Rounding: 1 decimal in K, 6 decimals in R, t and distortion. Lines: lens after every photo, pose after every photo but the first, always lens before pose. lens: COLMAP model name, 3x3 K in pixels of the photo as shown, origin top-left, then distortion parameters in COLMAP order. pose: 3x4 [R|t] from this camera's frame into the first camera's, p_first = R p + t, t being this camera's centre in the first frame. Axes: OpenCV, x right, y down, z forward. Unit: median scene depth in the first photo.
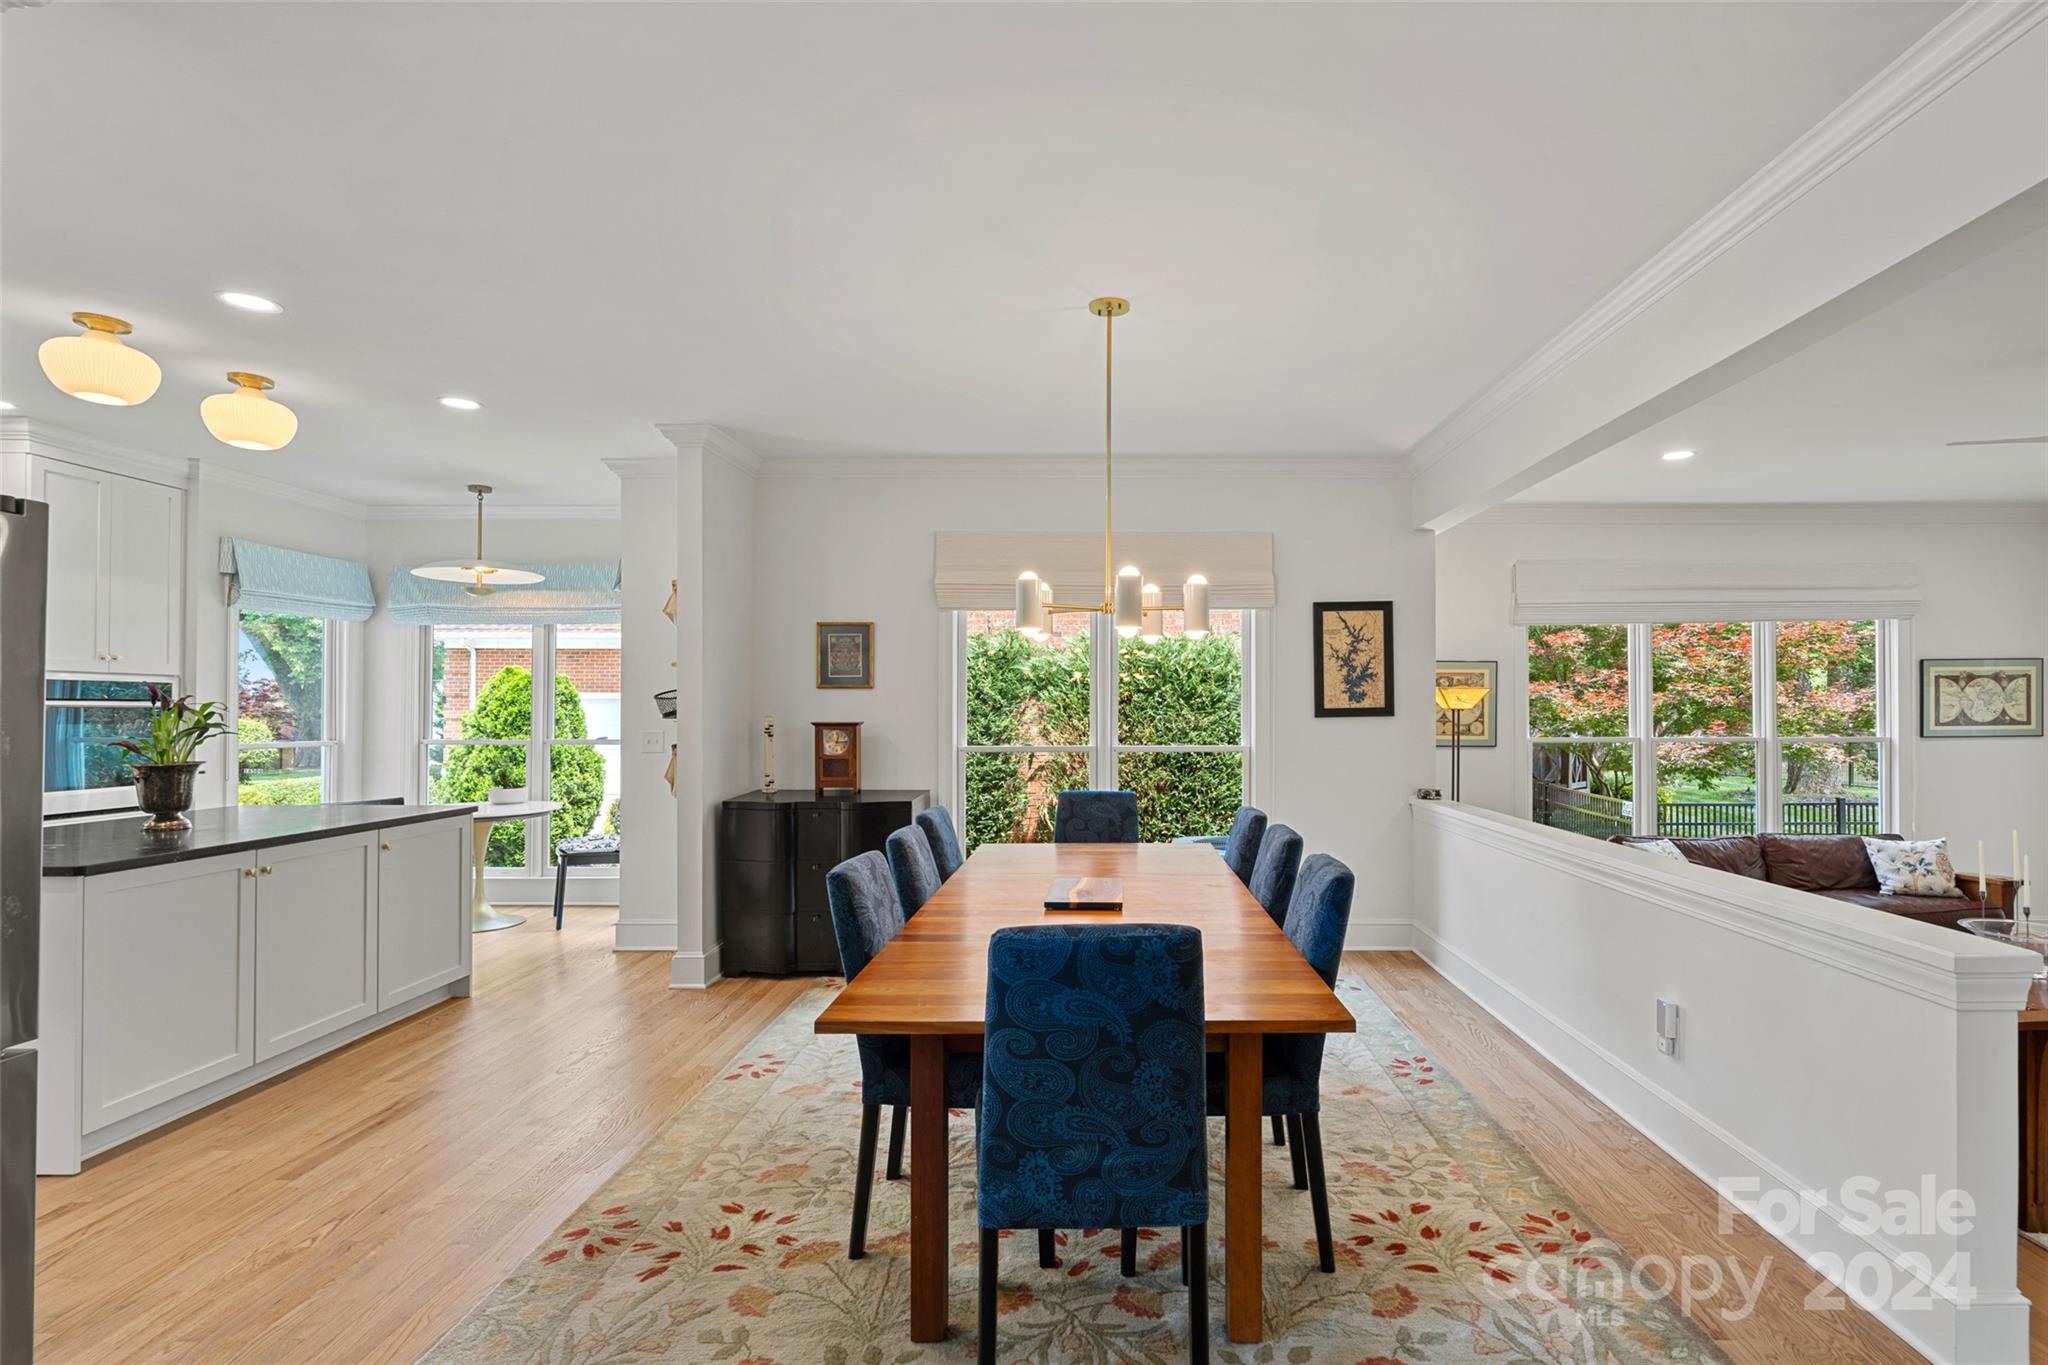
lens RADIAL K [[935.3, 0, 1126.2], [0, 935.3, 699.3], [0, 0, 1]] dist [-0.010381, 0.001467]
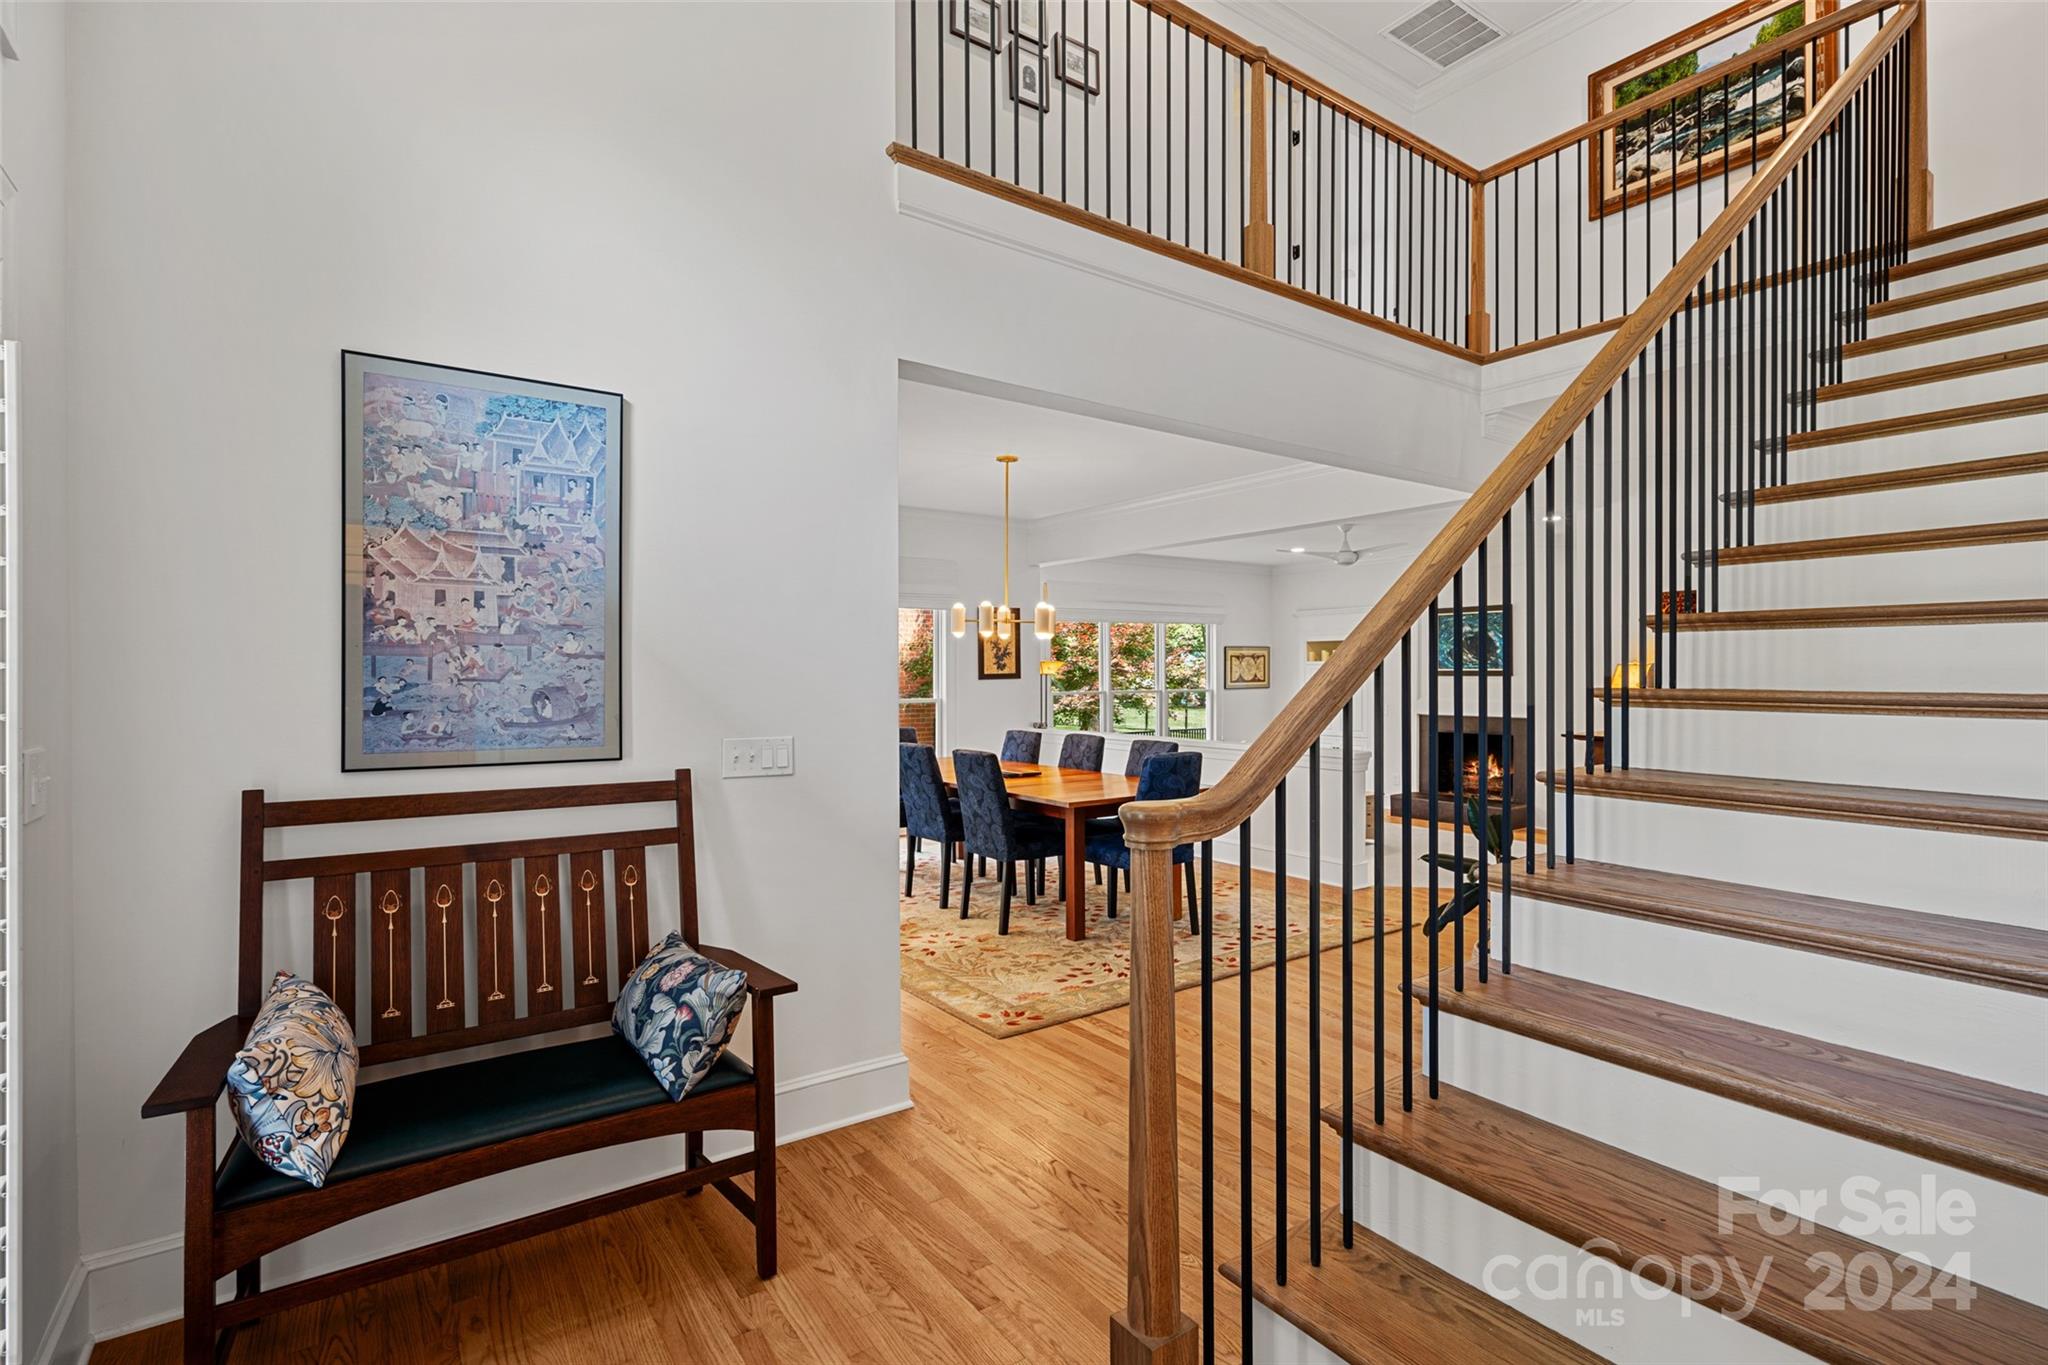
lens RADIAL K [[935.3, 0, 1026.1], [0, 935.3, 671.5], [0, 0, 1]] dist [-0.010381, 0.001467]
pose [[0.819203, 0.000147, 0.573504, -0.618584], [-0.005798, 0.999951, 0.008026, -0.007700], [-0.573474, -0.009900, 0.819164, -0.321821]]
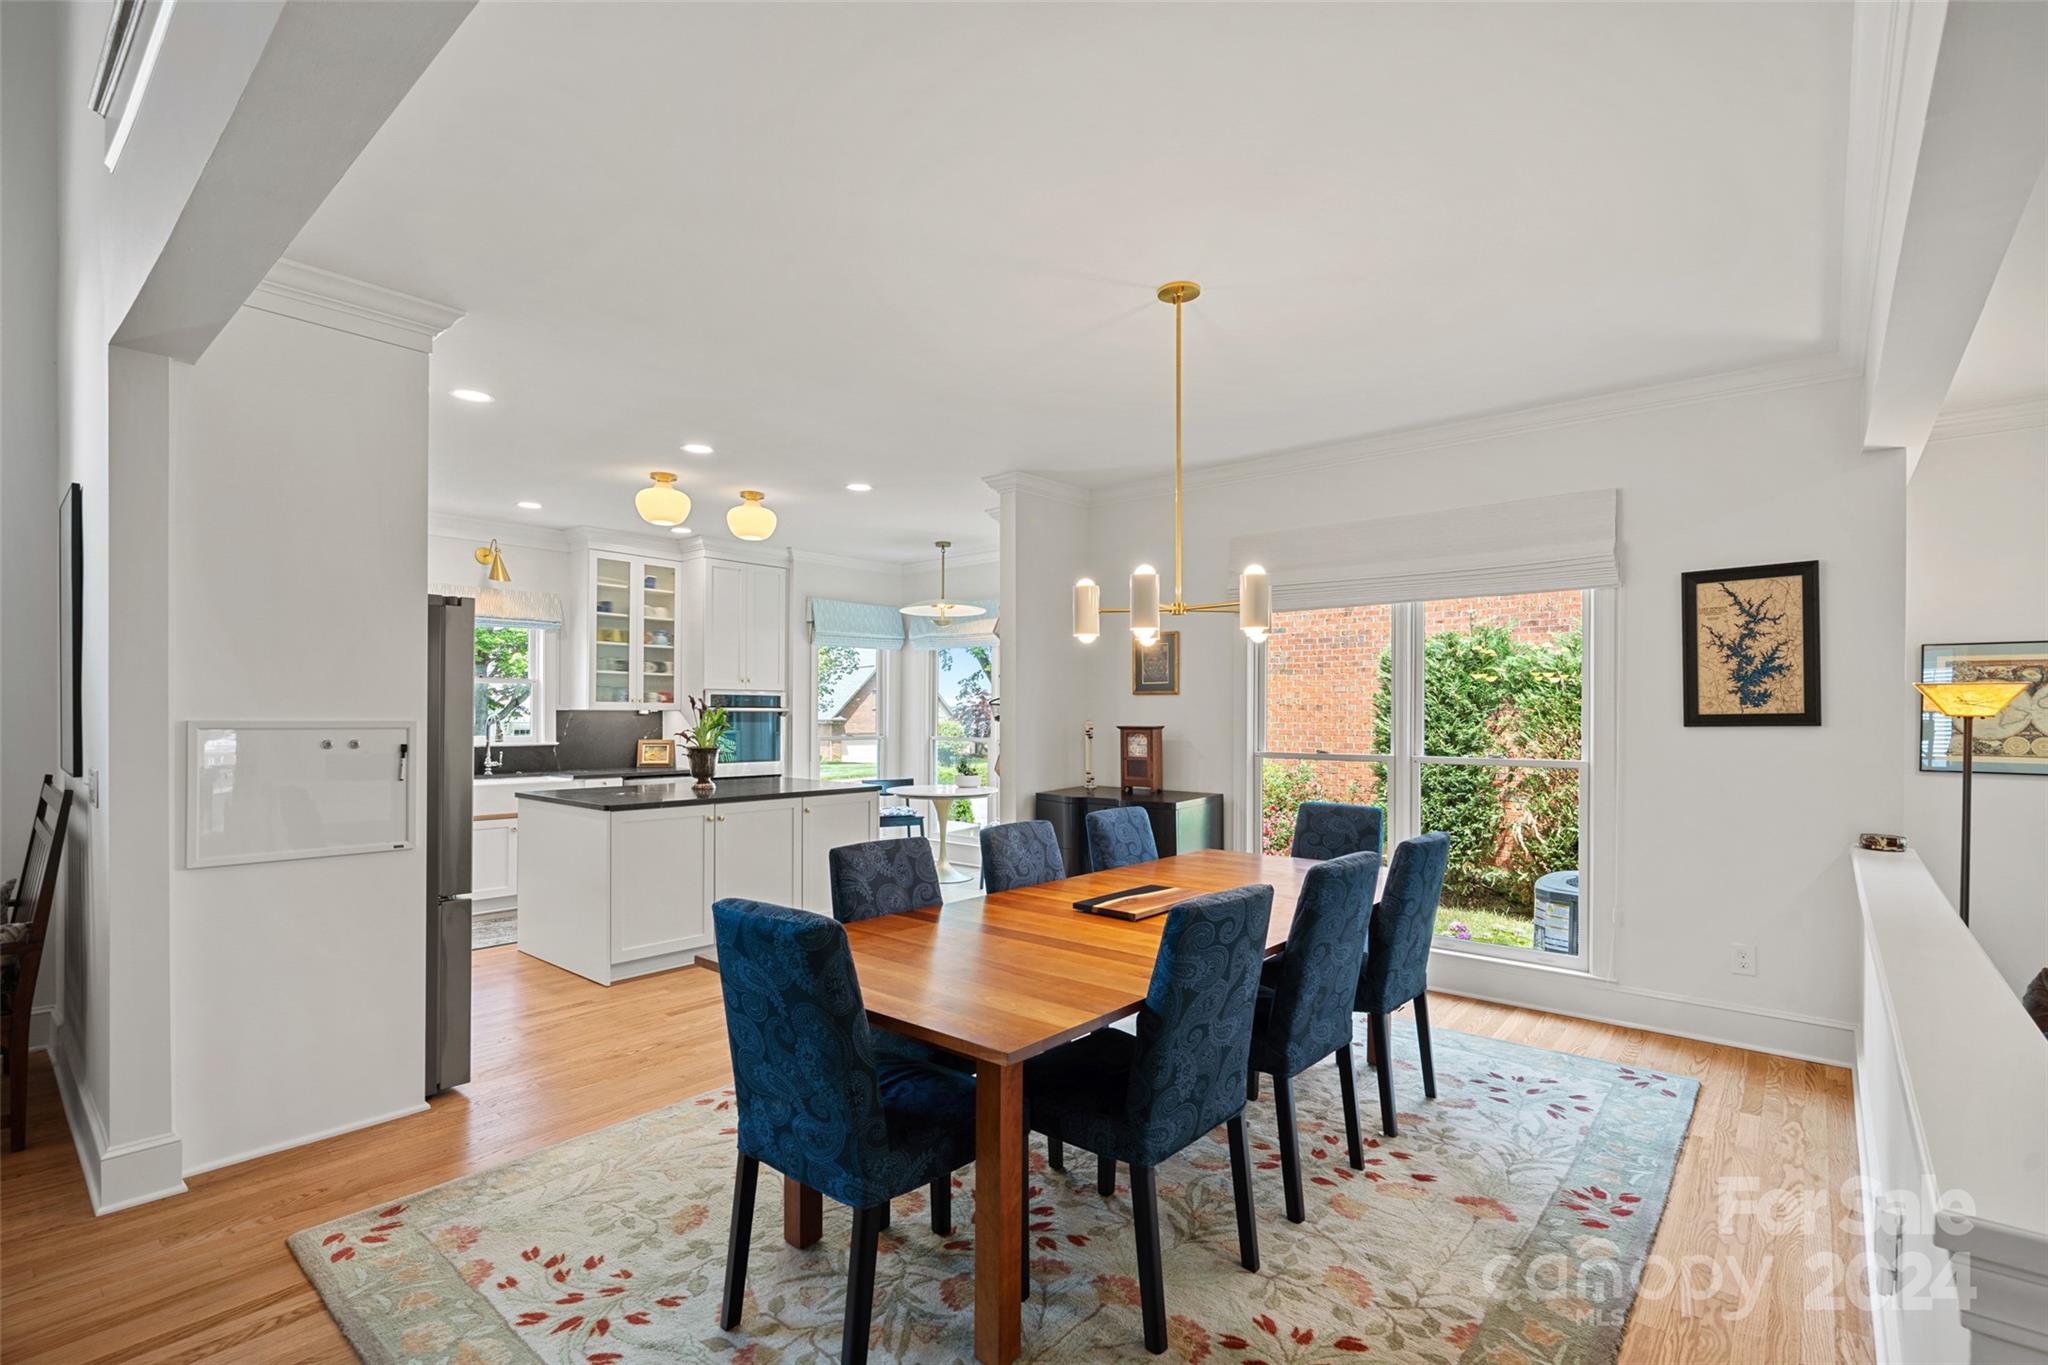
lens RADIAL K [[935.3, 0, 1078.2], [0, 935.3, 713.1], [0, 0, 1]] dist [-0.010381, 0.001467]
pose [[0.771028, 0.001462, -0.636800, 0.300615], [0.004132, 0.999965, 0.007299, 0.001077], [0.636788, -0.008259, 0.770995, 0.116031]]
